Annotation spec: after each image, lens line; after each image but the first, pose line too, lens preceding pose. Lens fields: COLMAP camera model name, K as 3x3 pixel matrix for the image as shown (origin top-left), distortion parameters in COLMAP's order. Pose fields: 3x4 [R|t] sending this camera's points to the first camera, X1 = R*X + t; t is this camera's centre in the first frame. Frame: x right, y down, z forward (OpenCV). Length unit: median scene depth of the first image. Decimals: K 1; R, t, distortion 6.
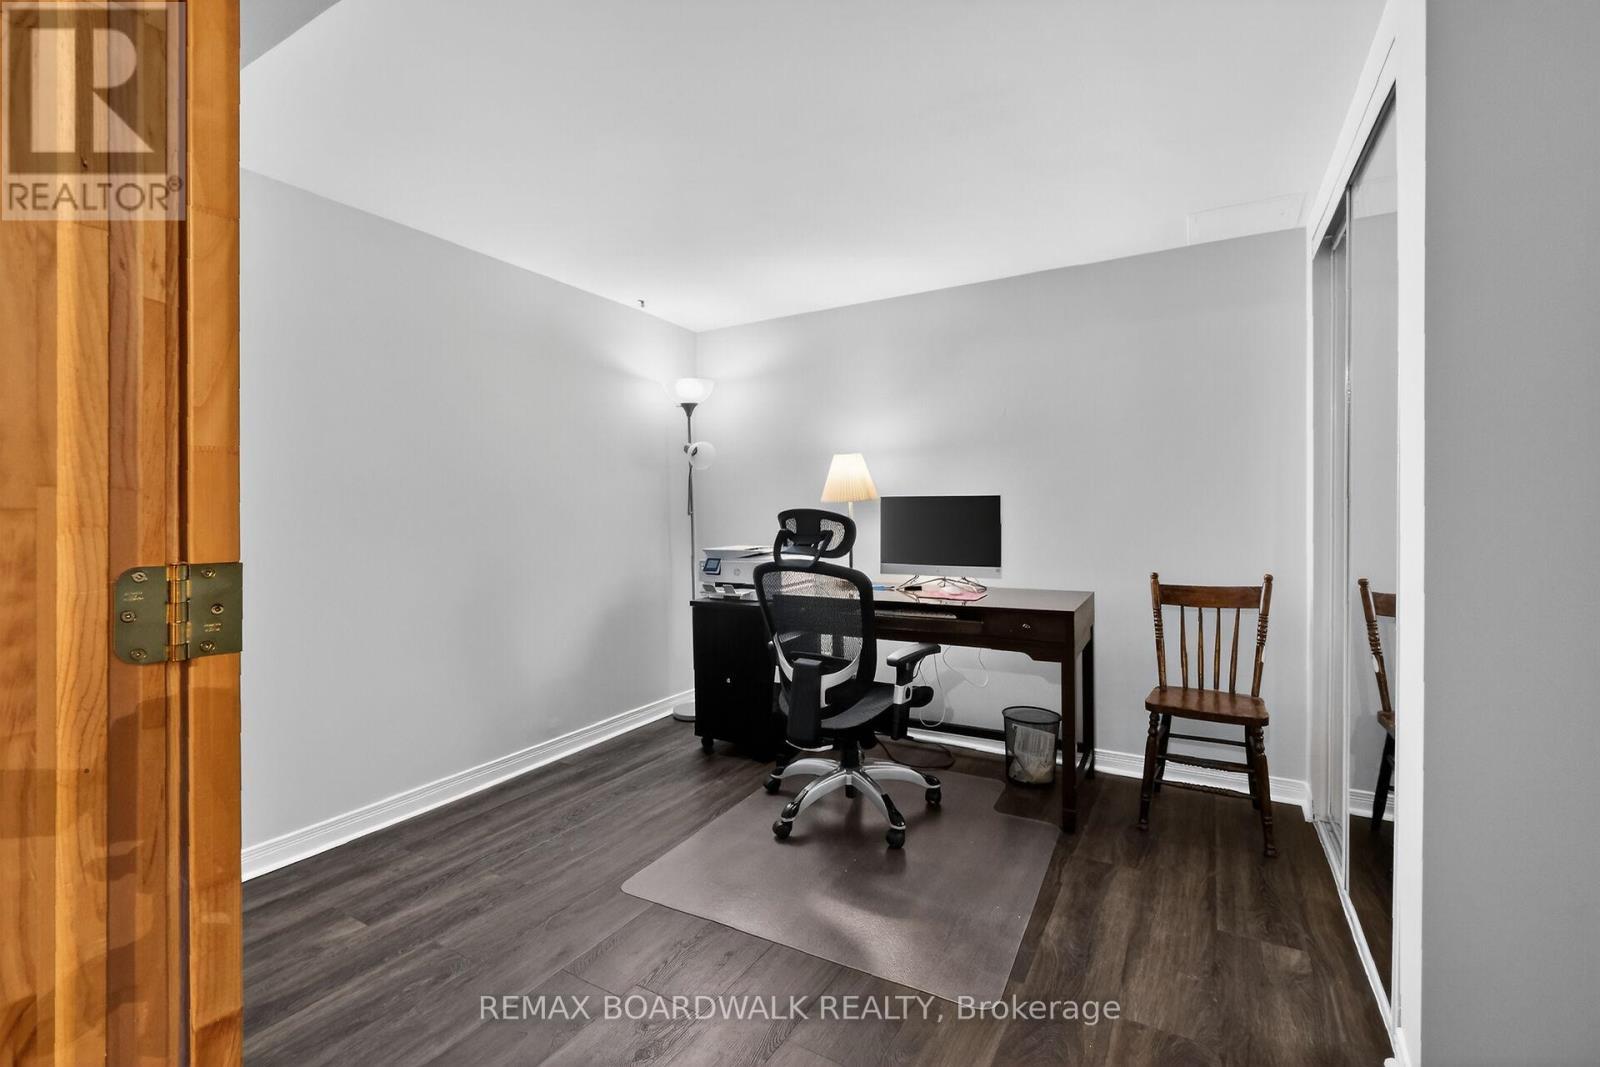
lens RADIAL K [[700.5, 0, 797.2], [0, 700.5, 502.9], [0, 0, 1]] dist [-0.001657, -0.000453]
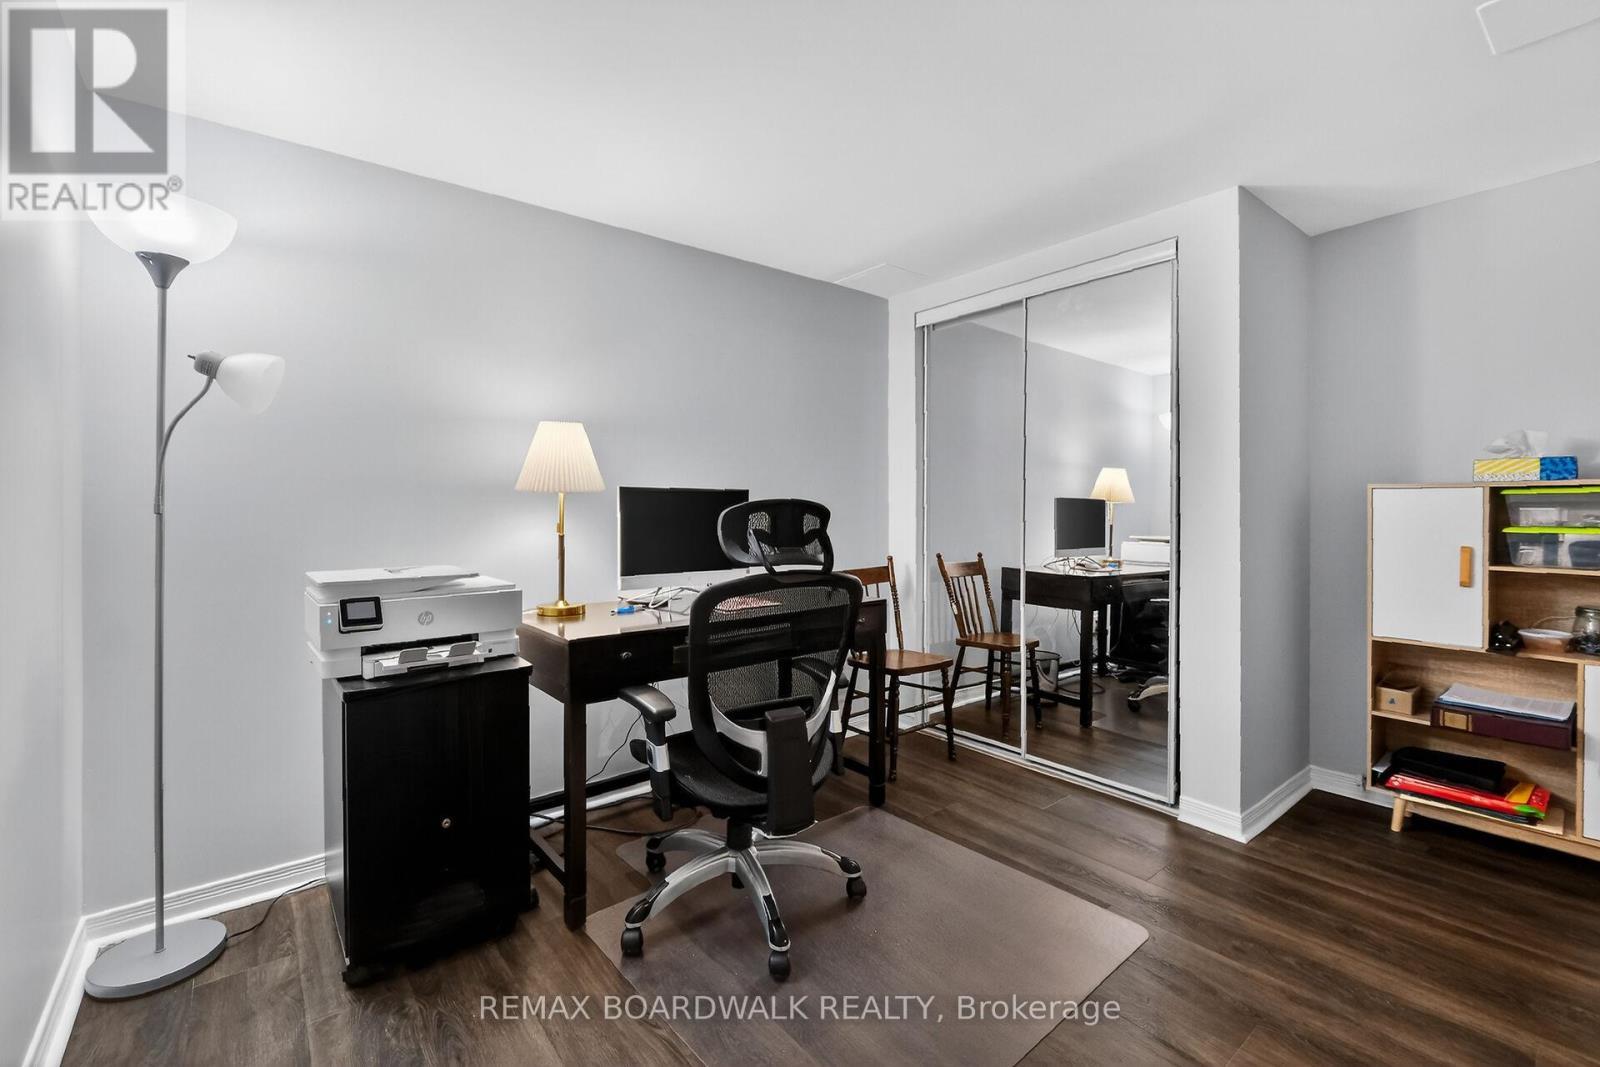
lens RADIAL K [[700.5, 0, 797.2], [0, 700.5, 502.9], [0, 0, 1]] dist [-0.001657, -0.000453]
pose [[0.344612, 0.012644, 0.938660, -0.605162], [-0.009422, 0.999906, -0.010010, 0.016976], [-0.938698, -0.005394, 0.344698, 0.680750]]
